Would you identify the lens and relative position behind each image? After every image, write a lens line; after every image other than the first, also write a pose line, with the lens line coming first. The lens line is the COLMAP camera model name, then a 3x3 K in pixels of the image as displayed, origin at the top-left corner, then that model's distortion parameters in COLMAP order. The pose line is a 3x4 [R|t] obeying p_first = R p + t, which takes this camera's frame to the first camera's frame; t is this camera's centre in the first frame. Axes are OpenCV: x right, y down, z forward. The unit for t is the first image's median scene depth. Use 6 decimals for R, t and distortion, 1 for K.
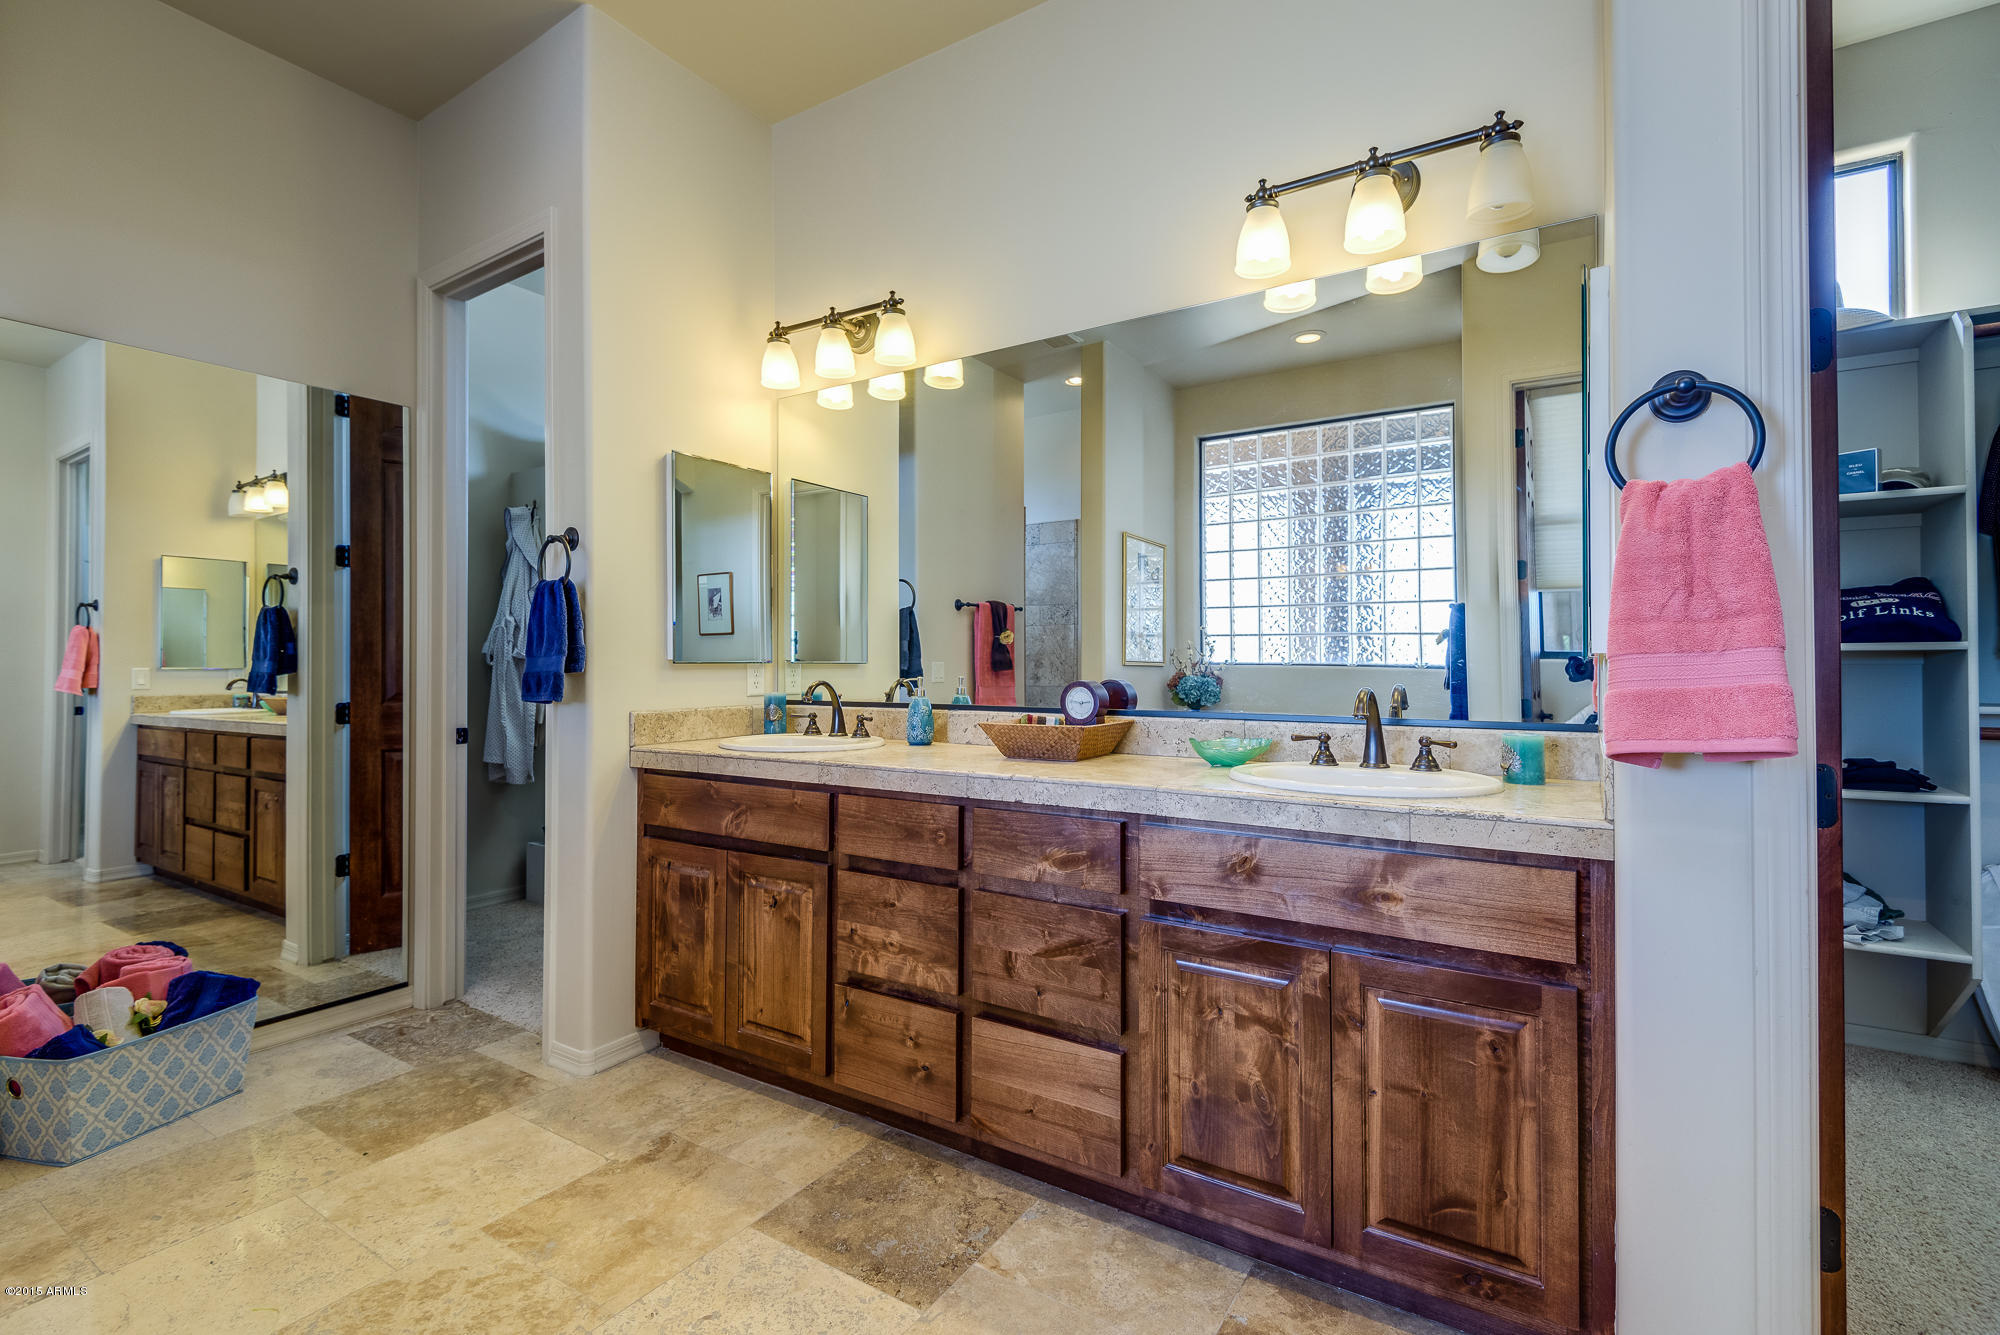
lens RADIAL K [[903.0, 0, 1043.3], [0, 903.0, 654.9], [0, 0, 1]] dist [0.020632, -0.000012]
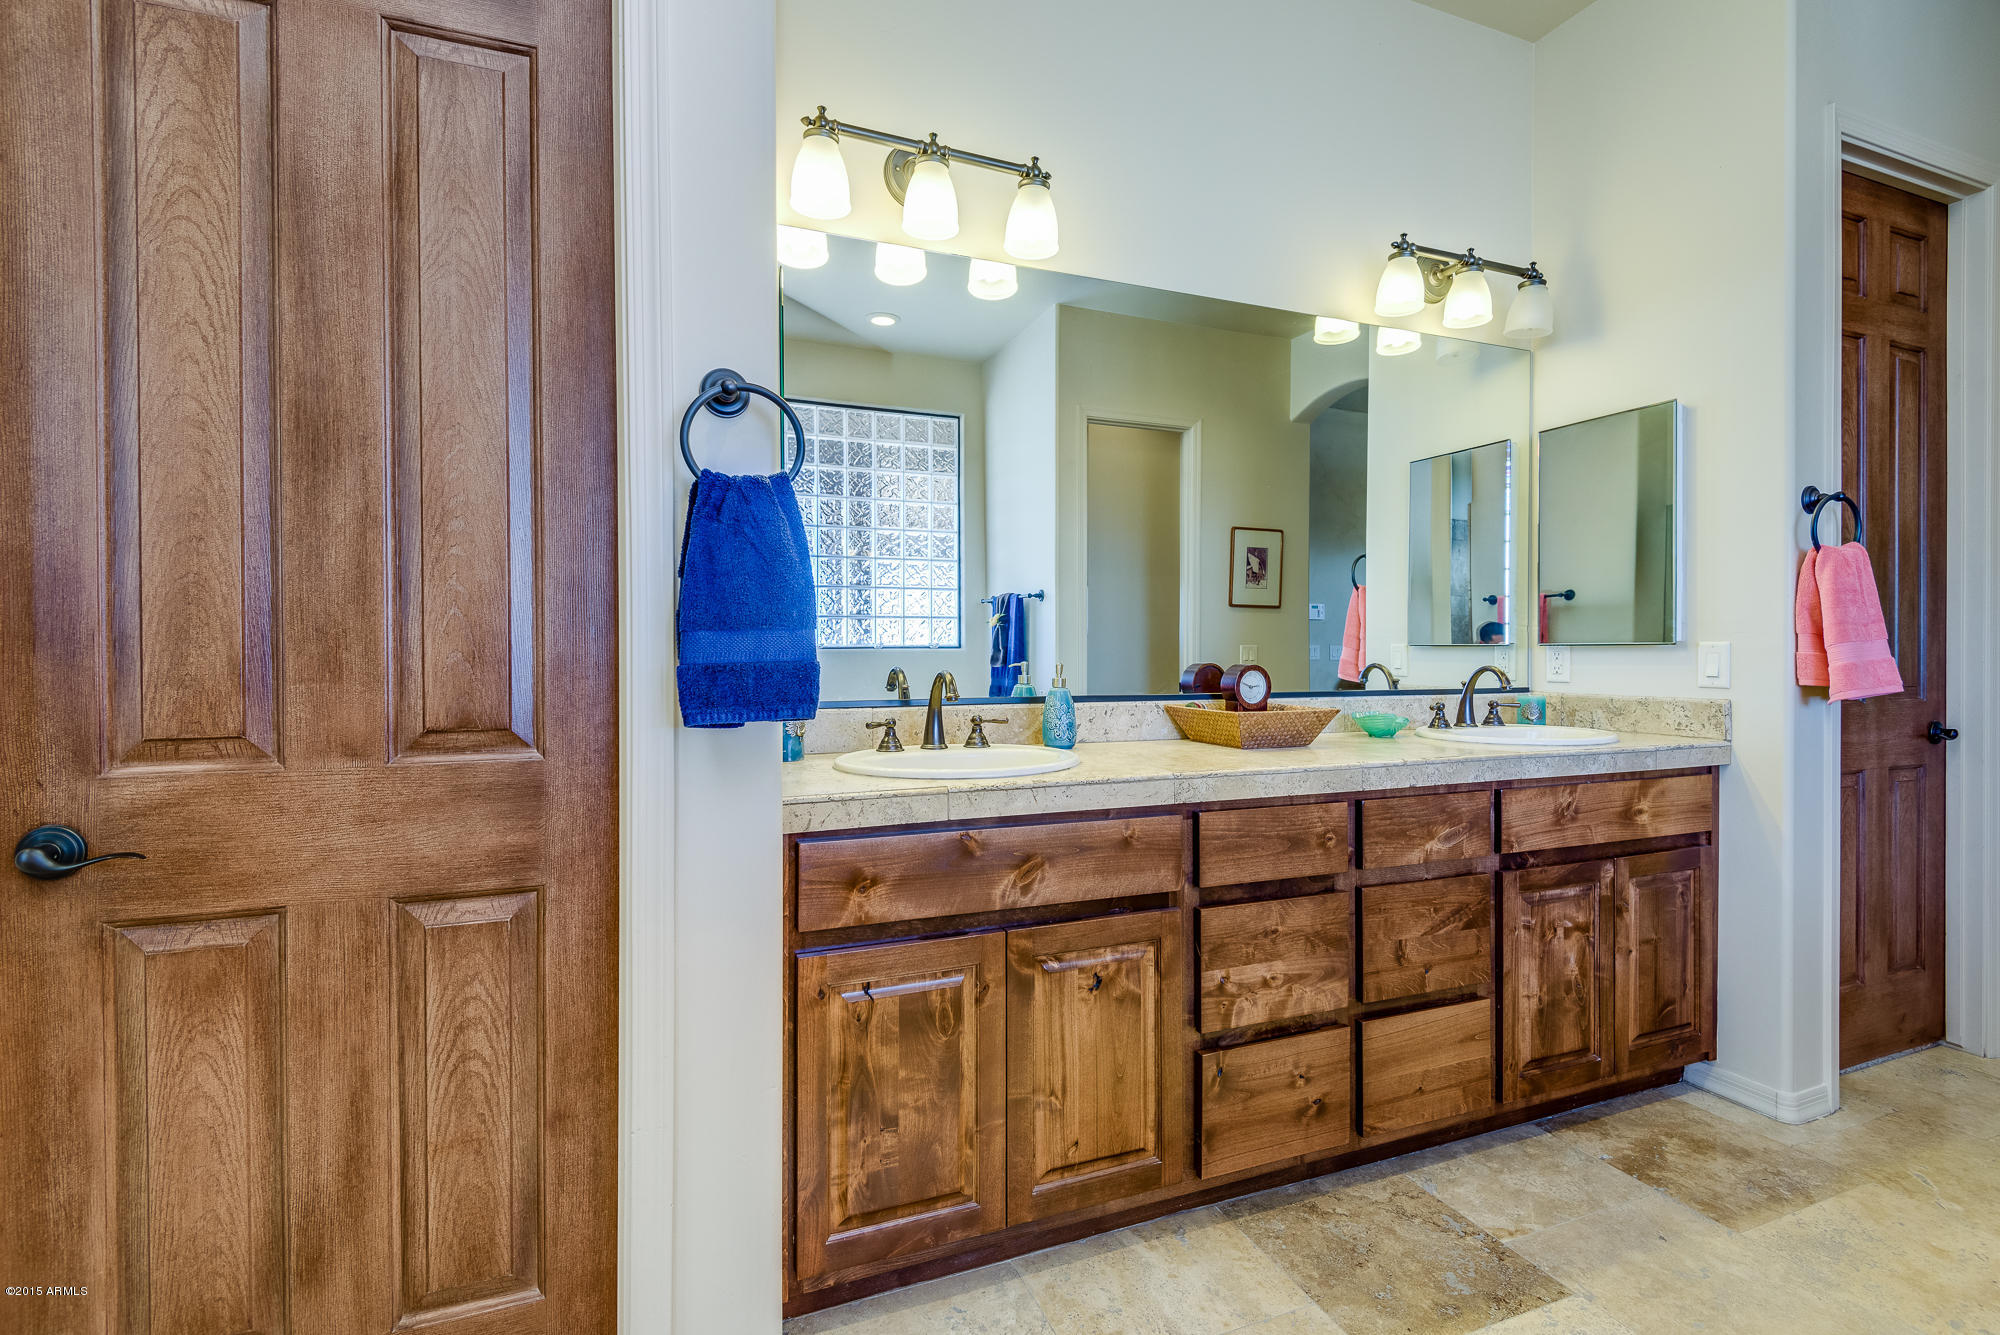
lens RADIAL K [[907.2, 0, 1000.3], [0, 907.2, 657.3], [0, 0, 1]] dist [0.006397, -0.000712]
pose [[0.594611, -0.003619, 0.804006, -1.000781], [-0.009221, 0.999893, 0.011320, 0.013034], [-0.803961, -0.014145, 0.594514, 0.706550]]
